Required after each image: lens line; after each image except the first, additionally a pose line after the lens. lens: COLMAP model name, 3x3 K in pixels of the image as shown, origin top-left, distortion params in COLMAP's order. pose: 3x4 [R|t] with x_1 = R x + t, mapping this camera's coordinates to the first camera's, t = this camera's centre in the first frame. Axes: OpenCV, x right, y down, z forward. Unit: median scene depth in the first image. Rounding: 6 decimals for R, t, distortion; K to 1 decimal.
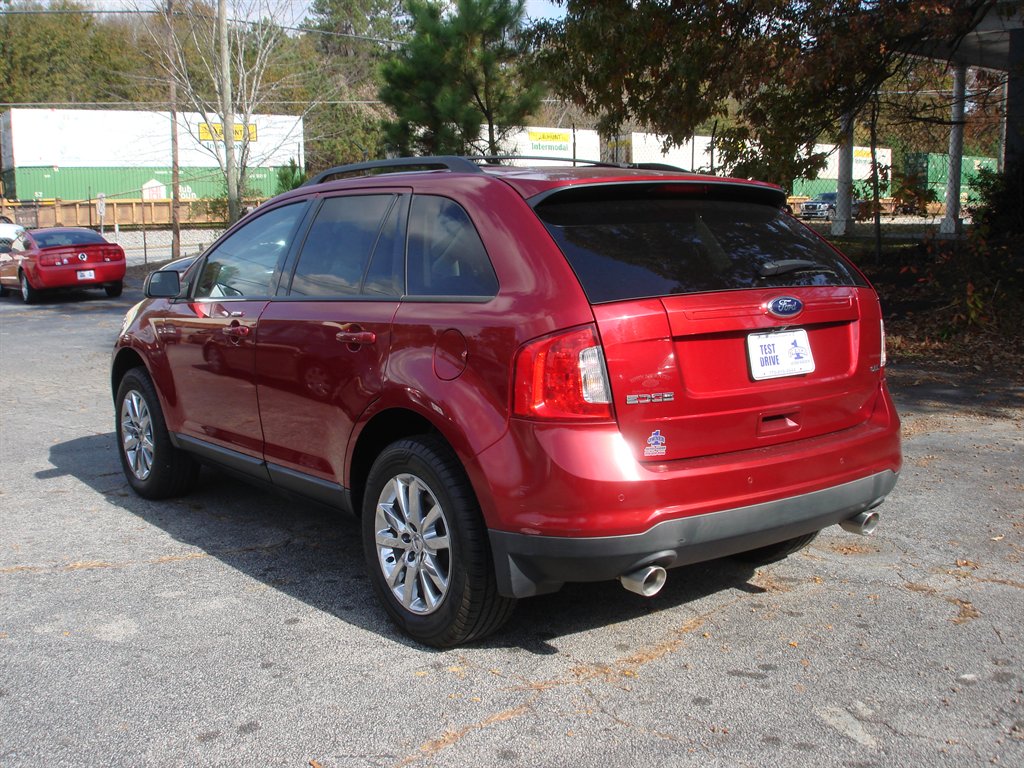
lens RADIAL K [[1140.1, 0, 515.7], [0, 1140.1, 414.7], [0, 0, 1]] dist [-0.082936, -0.087181]
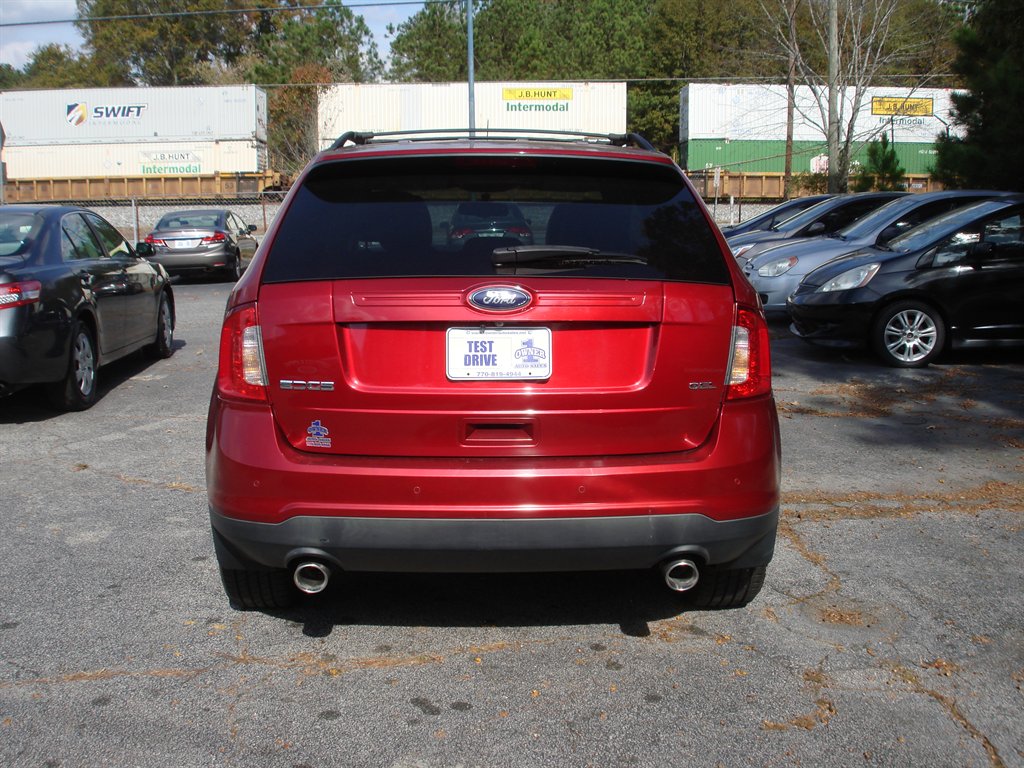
lens RADIAL K [[1140.1, 0, 515.7], [0, 1140.1, 414.7], [0, 0, 1]] dist [-0.082936, -0.087181]
pose [[0.821981, 0.119635, -0.556808, 0.632325], [-0.107580, 0.992703, 0.054478, -0.048406], [0.559262, 0.015121, 0.828853, 0.250235]]
